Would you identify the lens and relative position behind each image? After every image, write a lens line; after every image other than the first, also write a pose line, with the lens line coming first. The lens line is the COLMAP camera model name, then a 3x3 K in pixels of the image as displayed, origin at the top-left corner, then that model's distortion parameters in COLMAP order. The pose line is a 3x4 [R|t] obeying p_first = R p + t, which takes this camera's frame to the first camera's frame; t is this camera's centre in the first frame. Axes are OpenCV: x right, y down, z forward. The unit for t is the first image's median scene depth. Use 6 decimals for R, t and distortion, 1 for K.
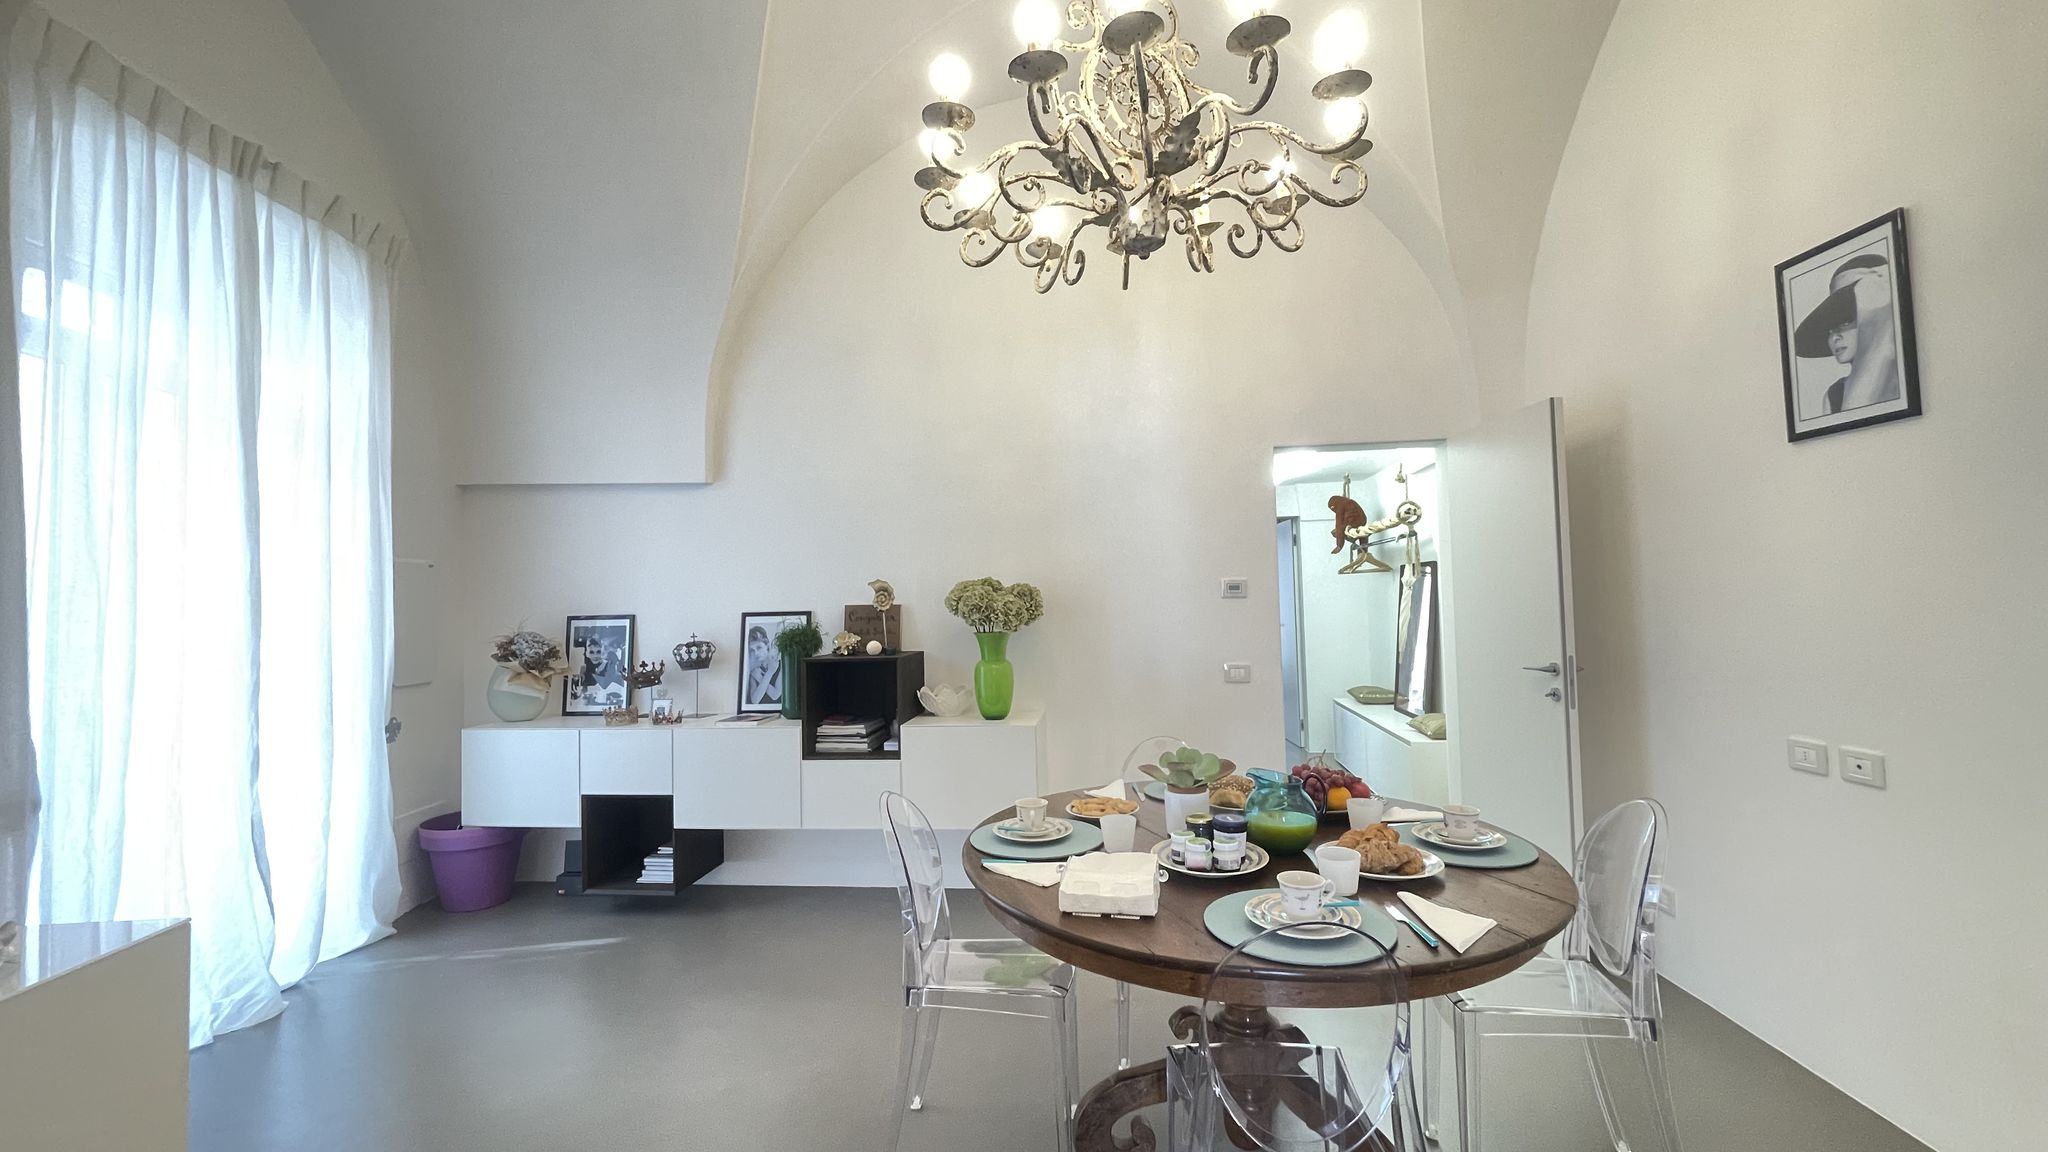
lens RADIAL K [[830.6, 0, 1030.8], [0, 830.6, 573.1], [0, 0, 1]] dist [-0.001717, -0.000208]
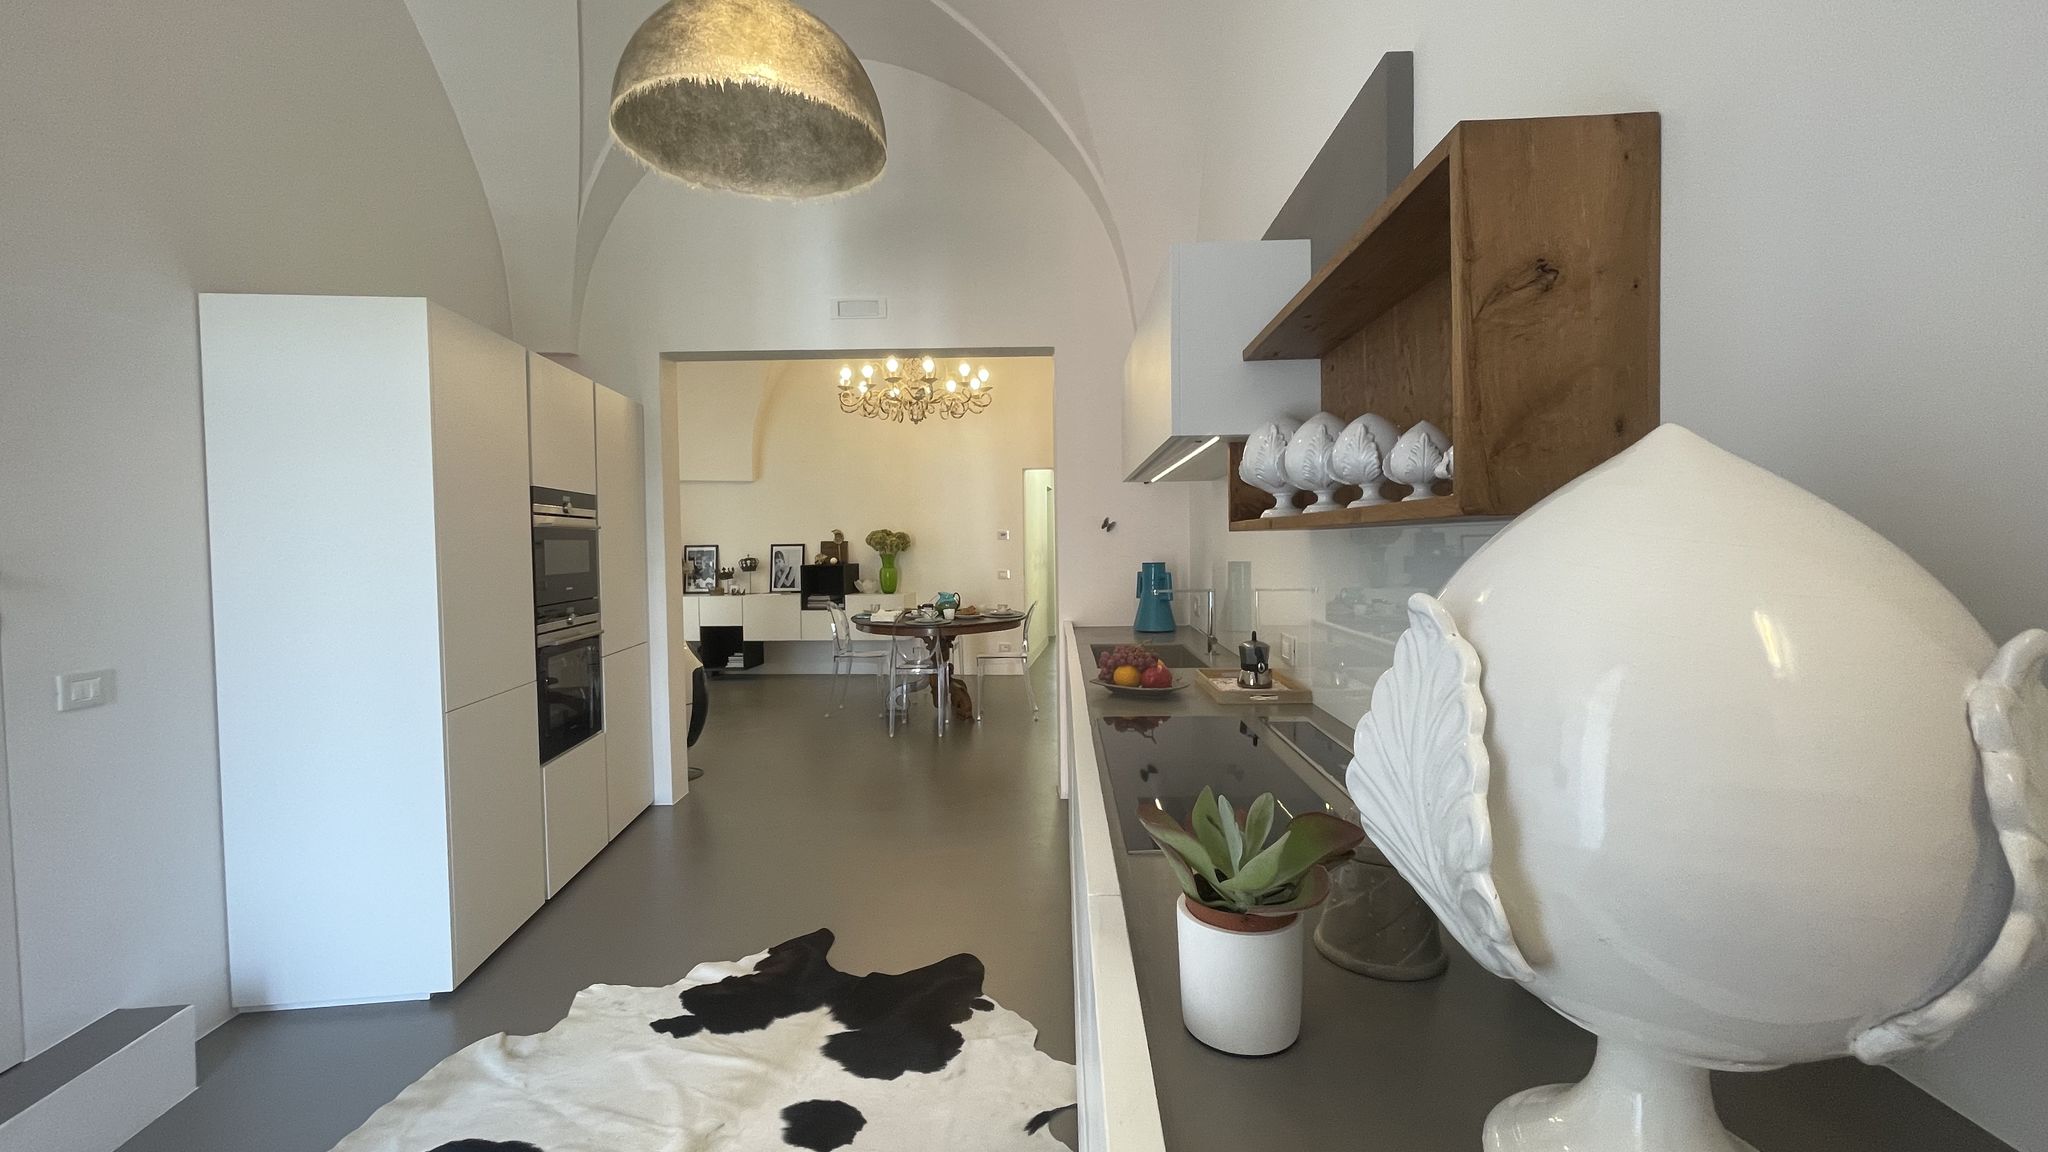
lens RADIAL K [[830.6, 0, 1030.8], [0, 830.6, 573.1], [0, 0, 1]] dist [-0.001717, -0.000208]
pose [[0.999923, 0.011936, 0.003510, 0.310822], [-0.012148, 0.997592, 0.068280, -0.031722], [-0.002687, -0.068318, 0.997660, -1.140658]]
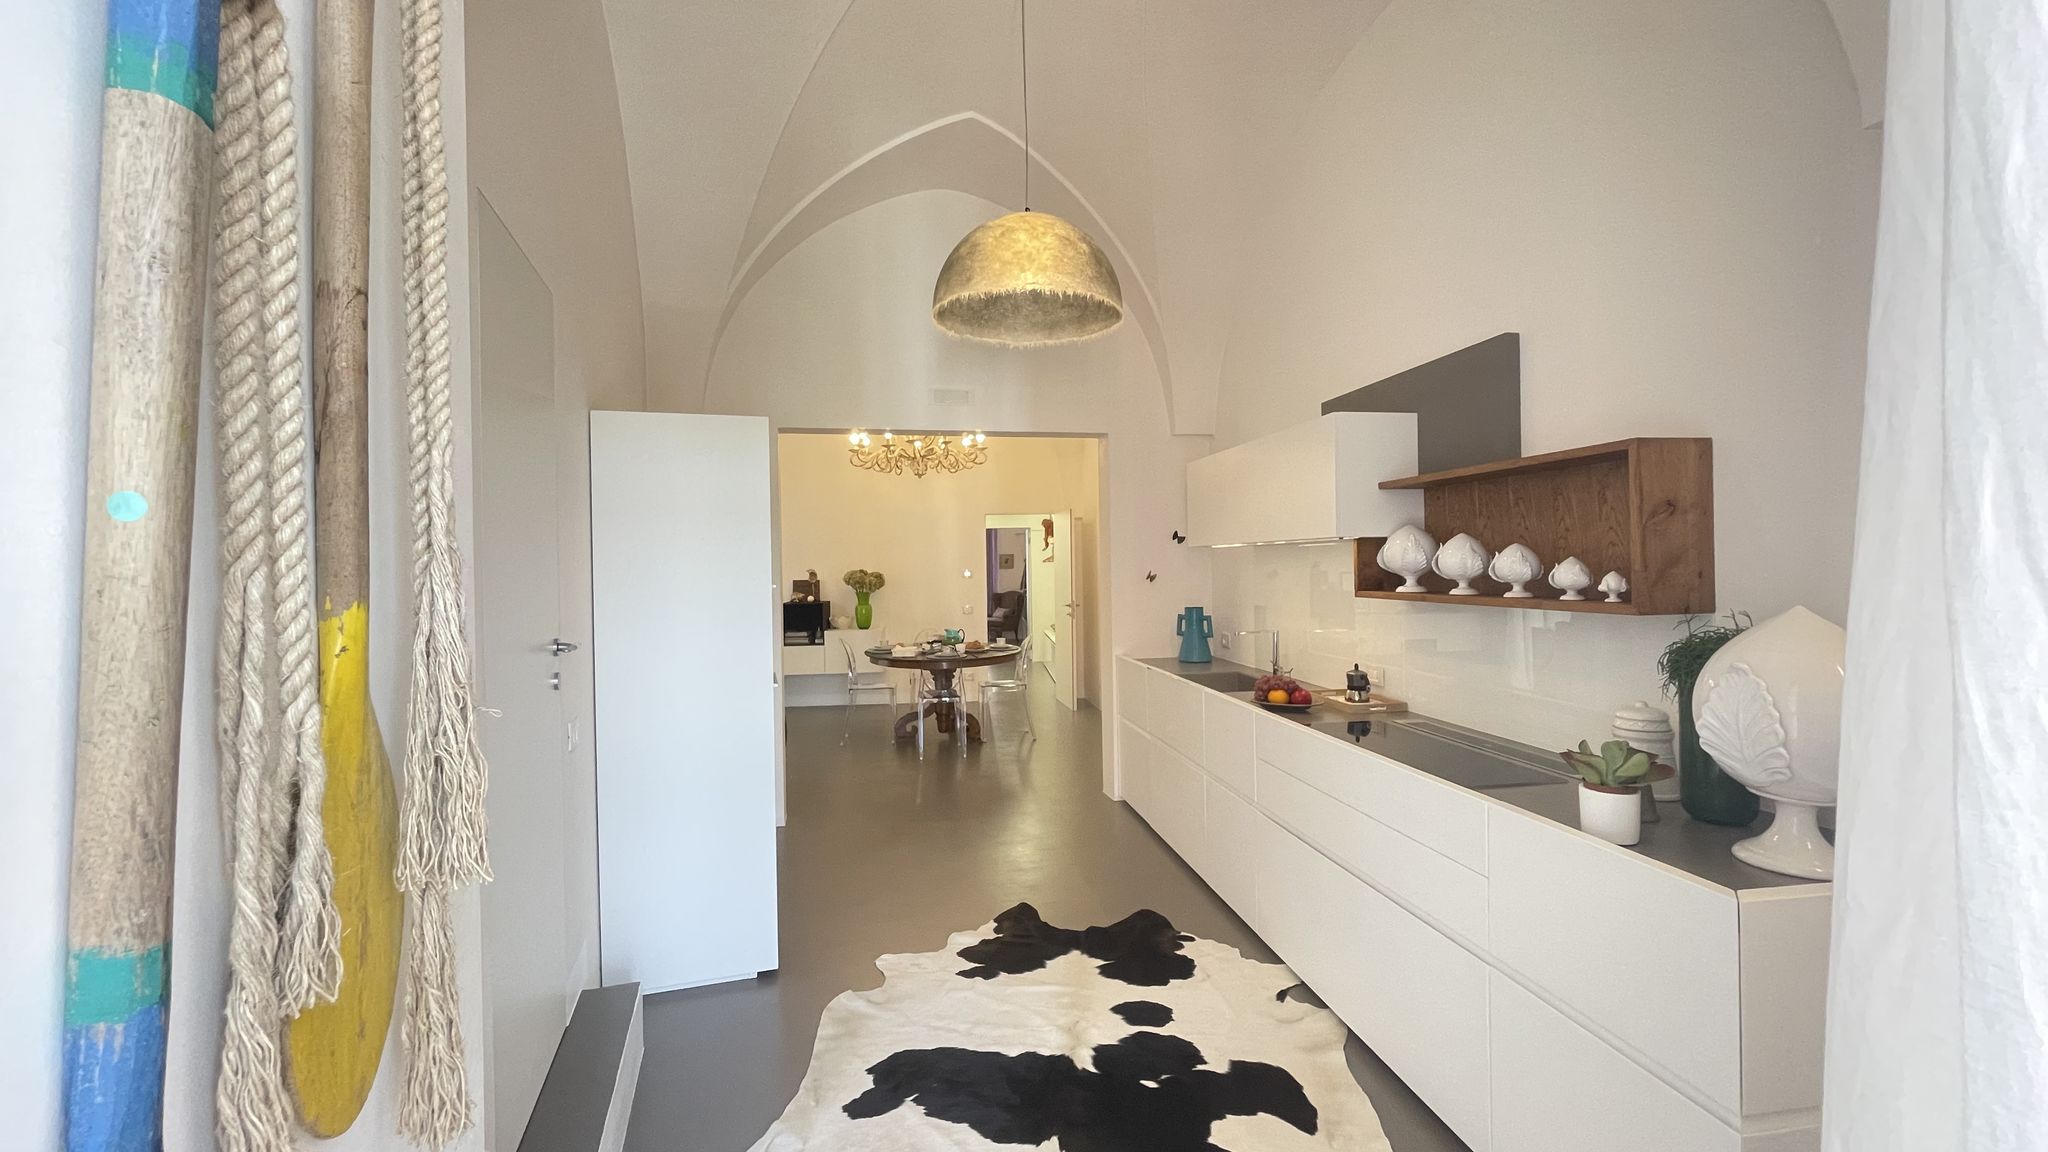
lens RADIAL K [[830.6, 0, 1030.8], [0, 830.6, 573.1], [0, 0, 1]] dist [-0.001717, -0.000208]
pose [[0.978691, 0.009183, 0.205132, -0.061285], [-0.017045, 0.999185, 0.036594, -0.074282], [-0.204629, -0.039311, 0.978050, -1.339811]]
